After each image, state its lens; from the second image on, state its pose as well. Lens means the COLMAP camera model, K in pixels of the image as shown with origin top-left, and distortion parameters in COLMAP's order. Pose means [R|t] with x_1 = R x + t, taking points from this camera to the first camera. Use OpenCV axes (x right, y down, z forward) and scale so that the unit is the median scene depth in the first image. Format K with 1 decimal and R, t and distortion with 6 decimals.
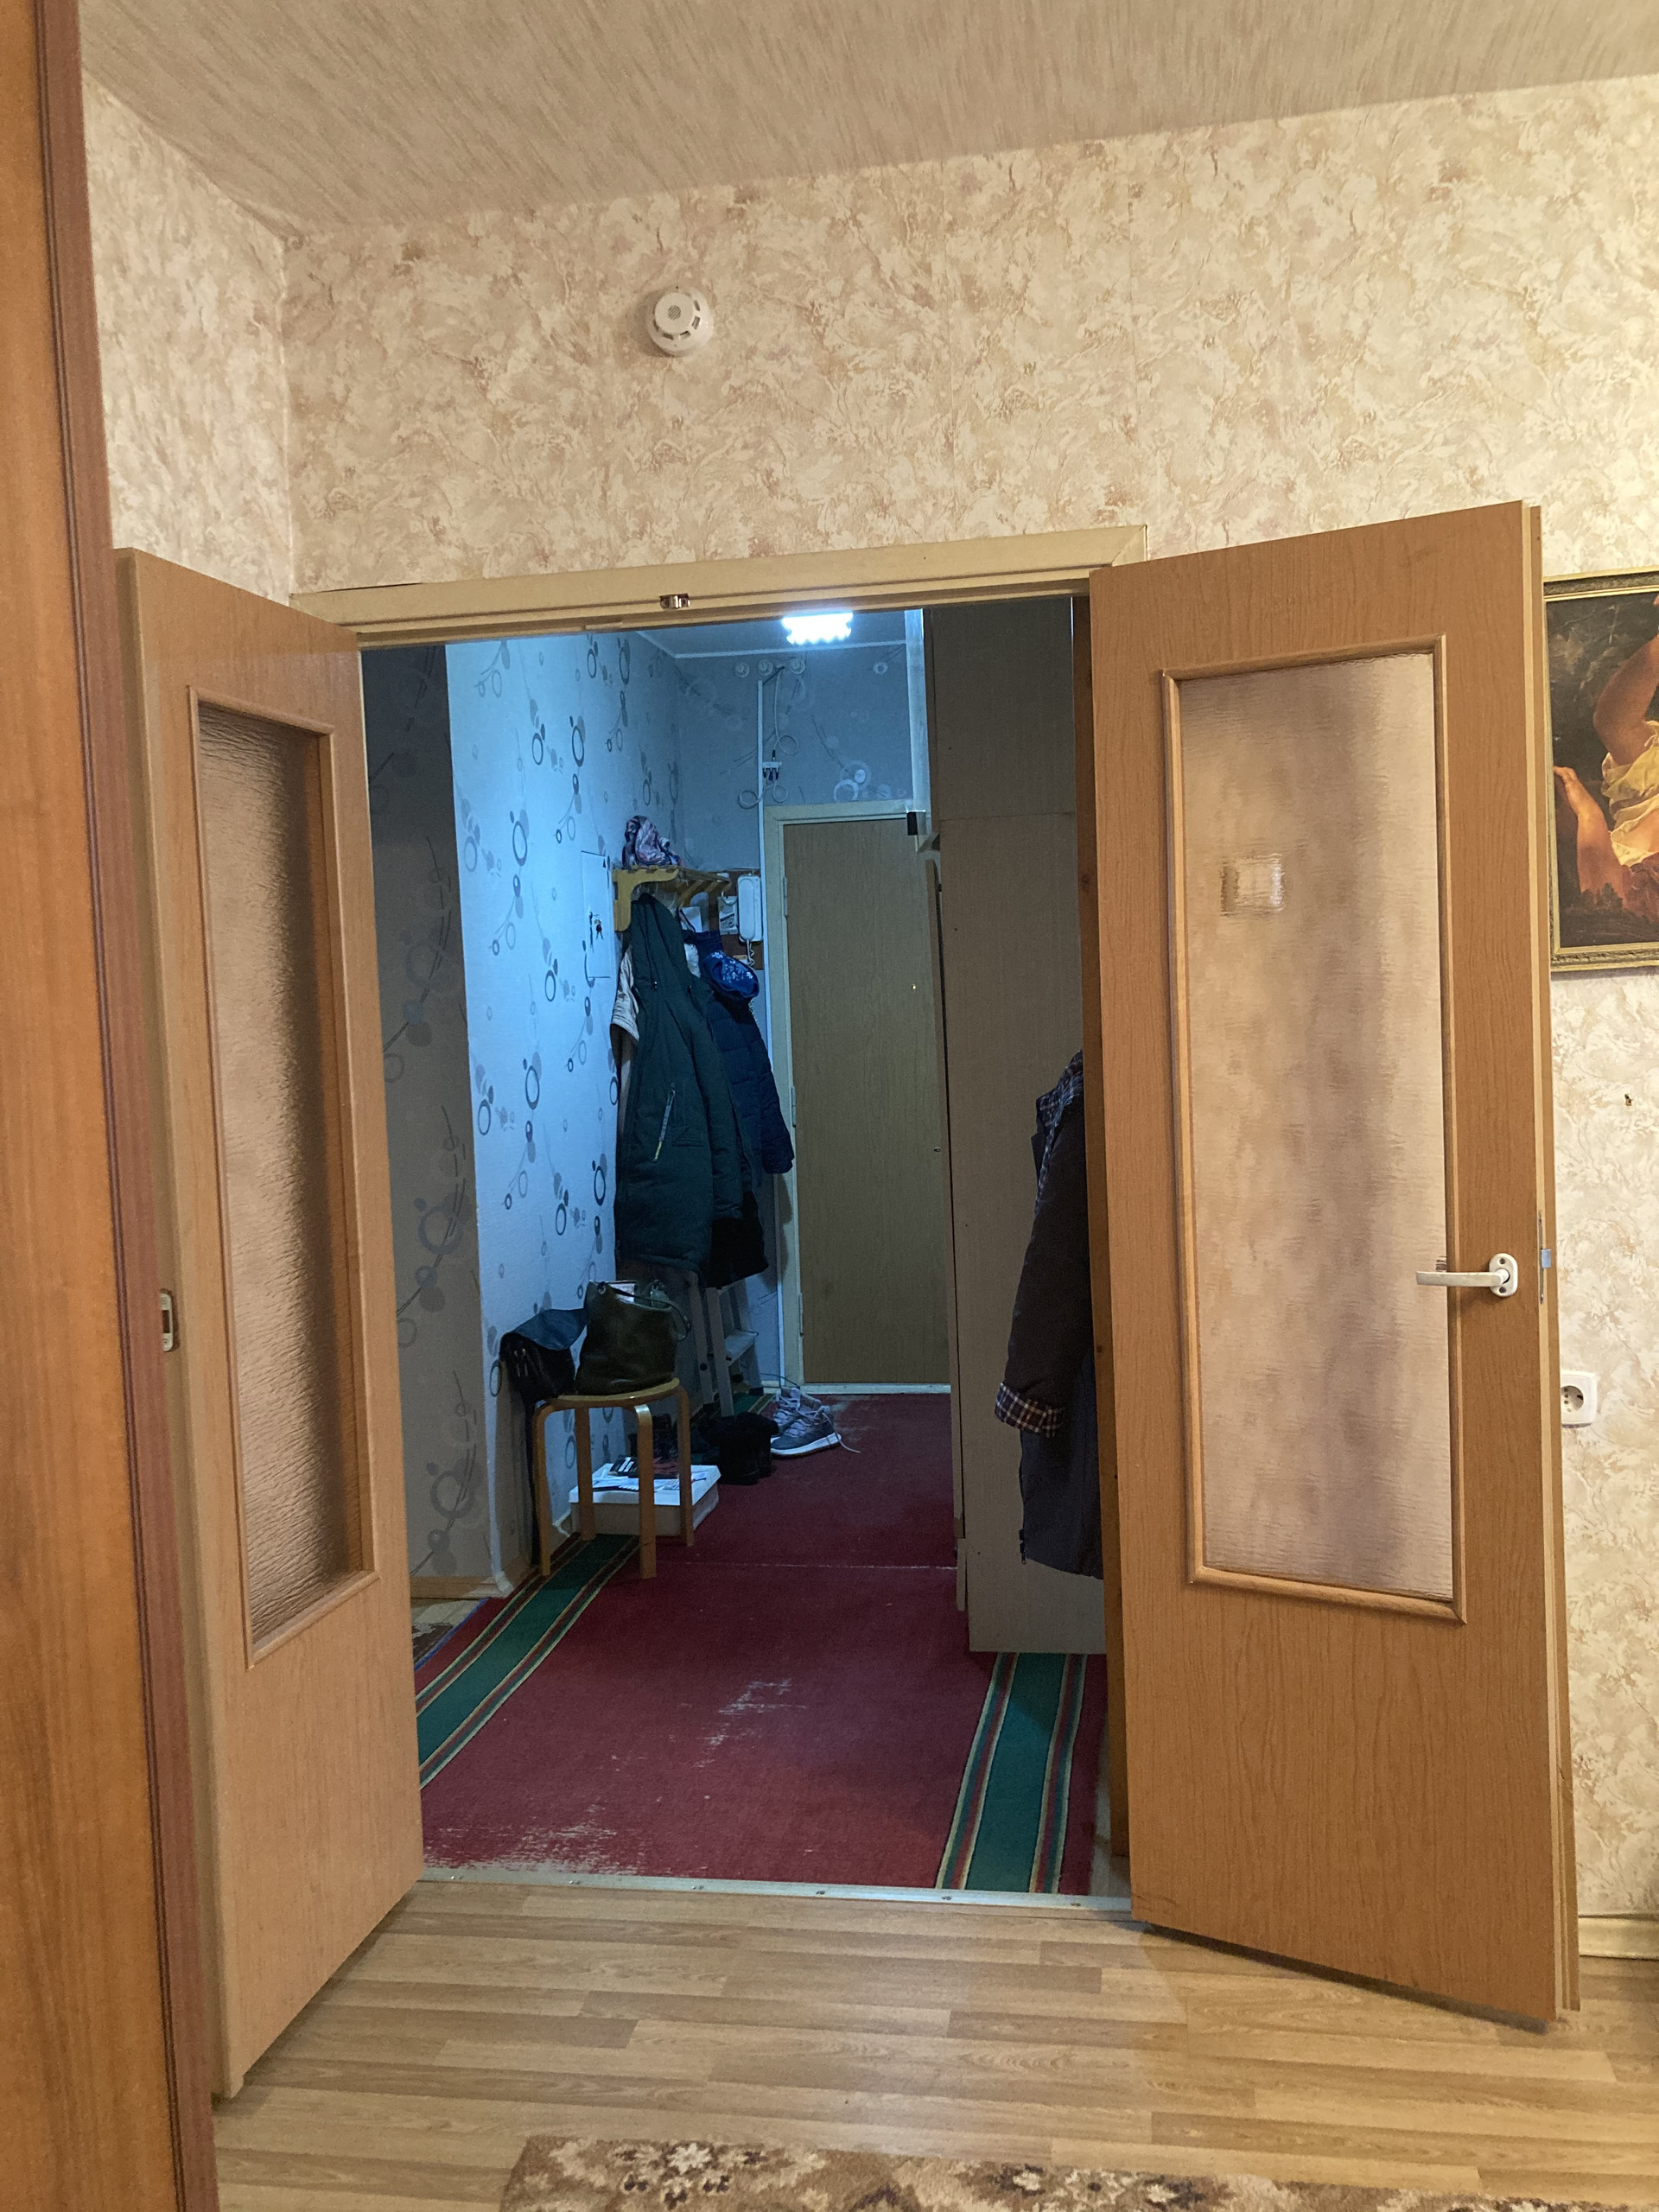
lens RADIAL K [[1828.9, 0, 832.5], [0, 1828.9, 1108.8], [0, 0, 1]] dist [-0.010452, -0.013203]
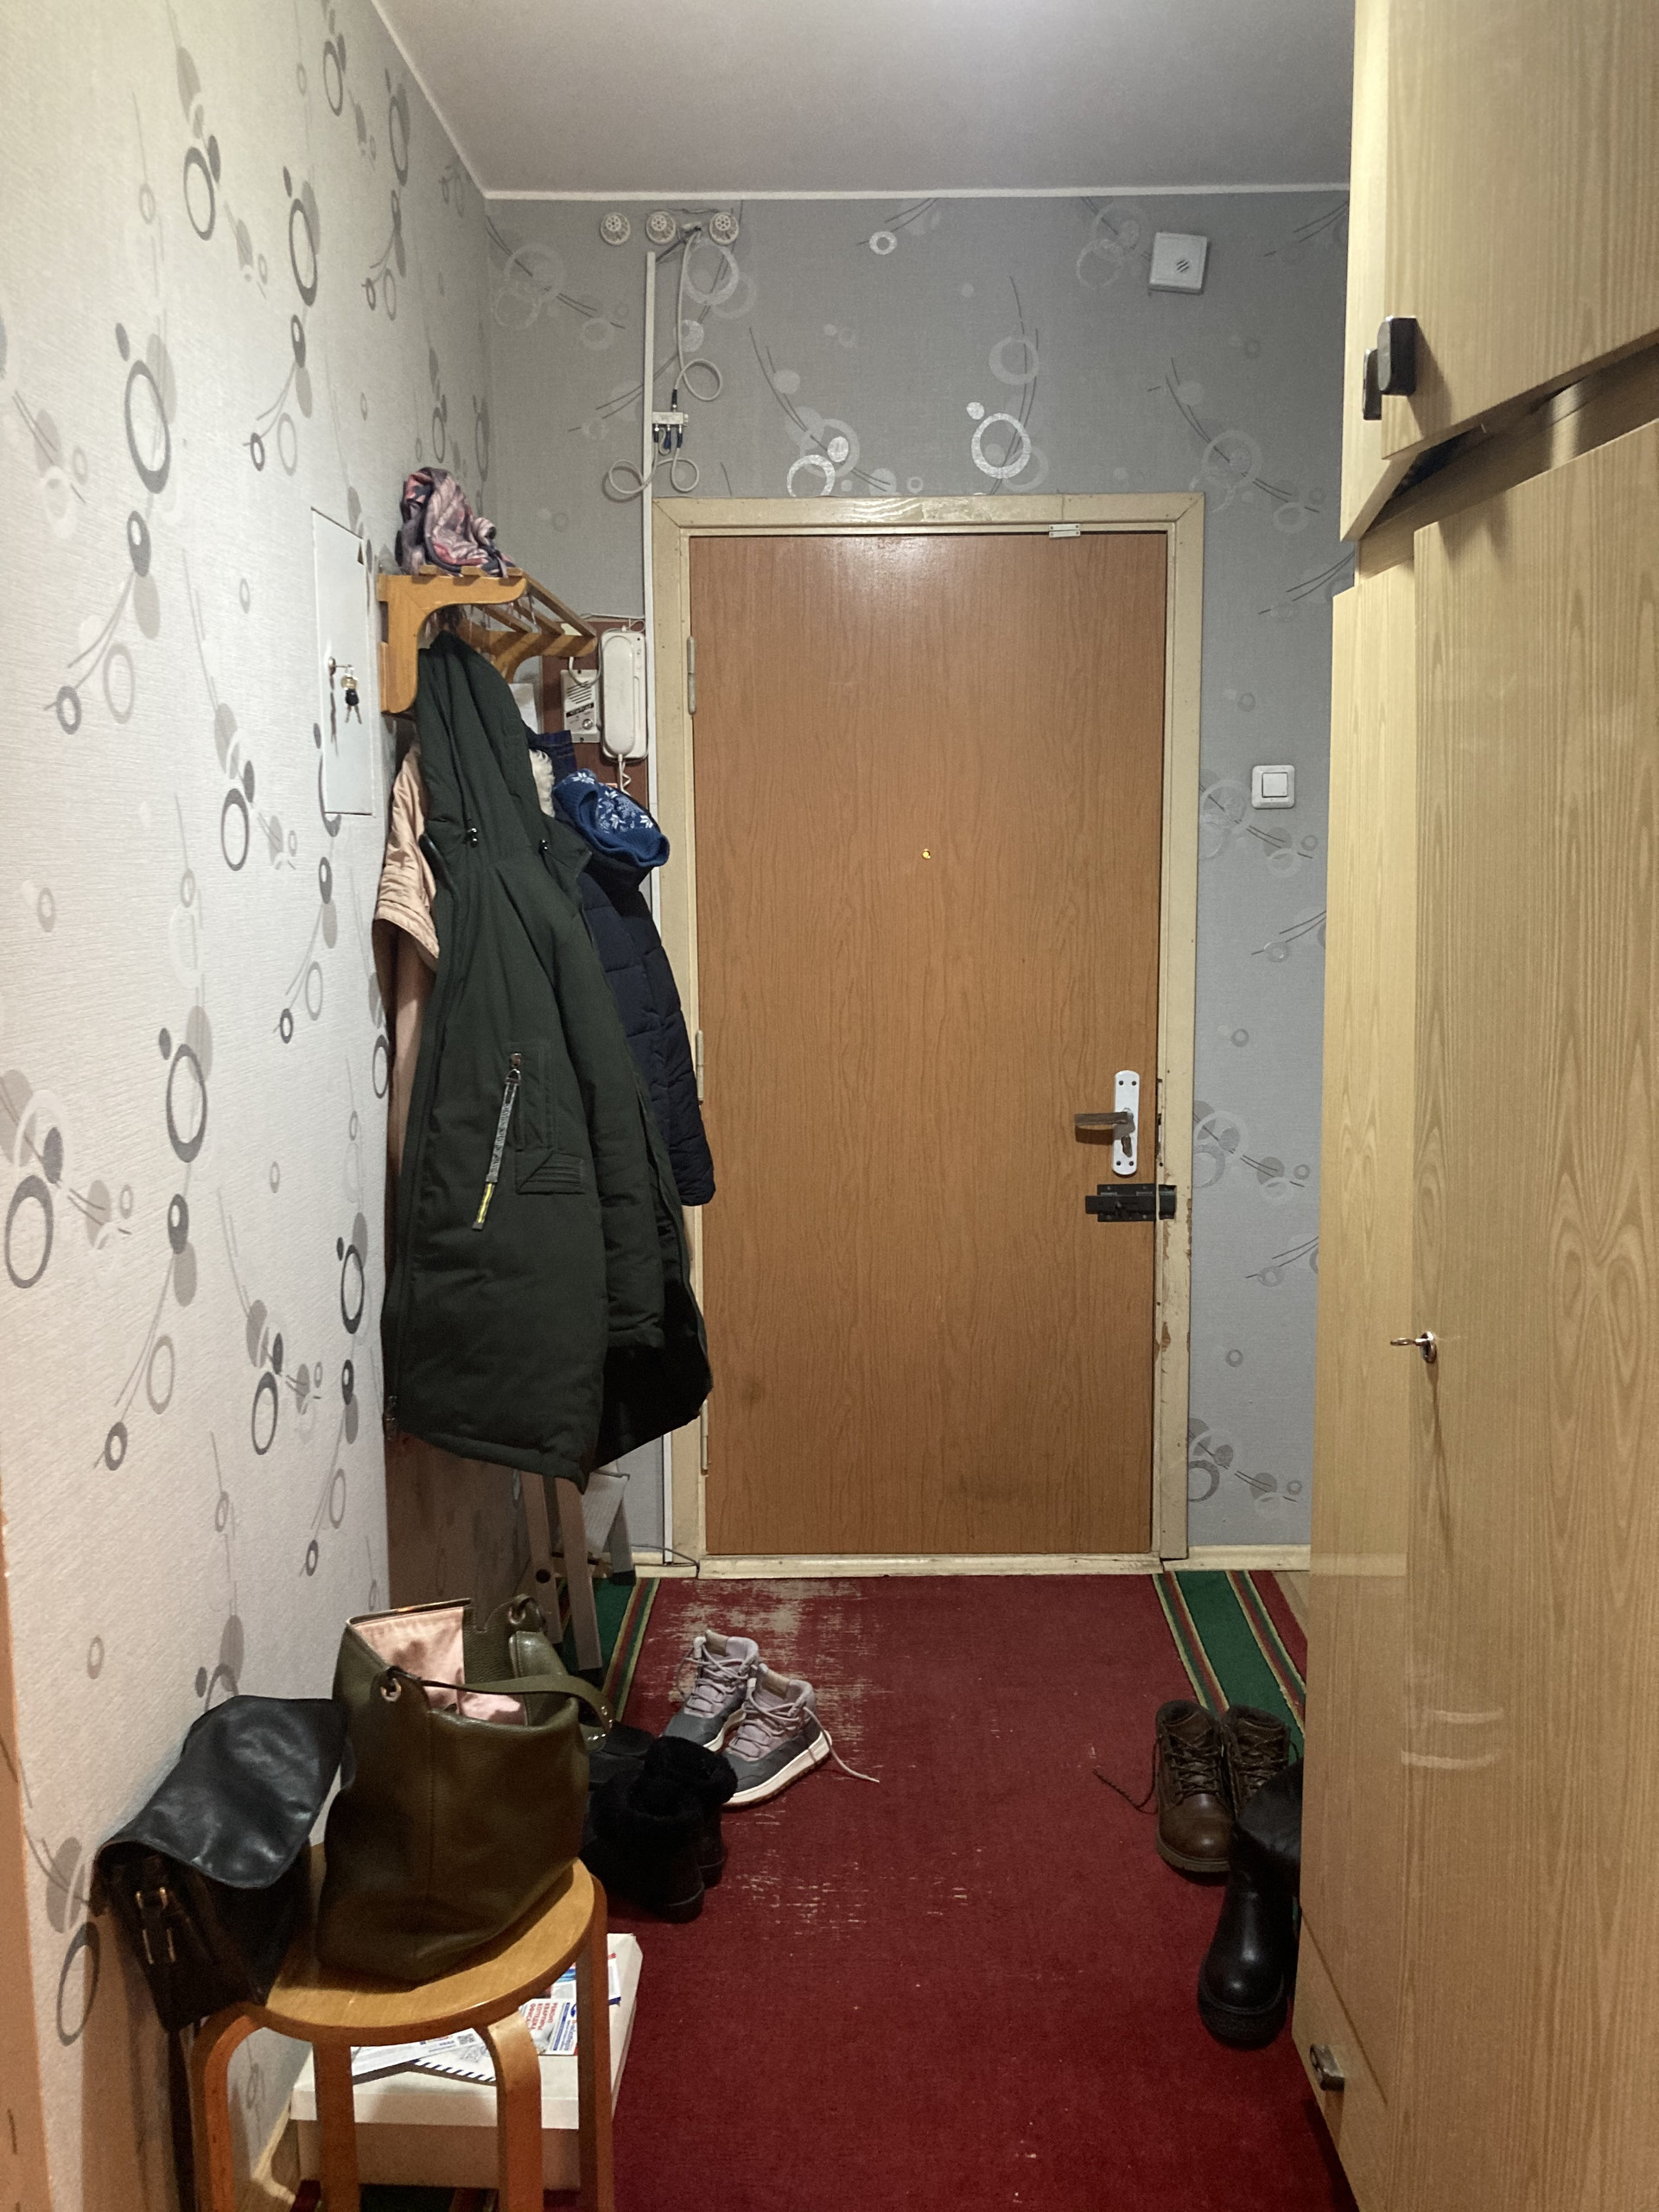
lens RADIAL K [[1828.9, 0, 827.2], [0, 1828.9, 1094.8], [0, 0, 1]] dist [-0.010452, -0.013203]
pose [[0.986931, 0.006632, 0.161005, -0.082426], [-0.017771, 0.997538, 0.067845, -0.035272], [-0.160158, -0.069820, 0.984619, 0.530583]]
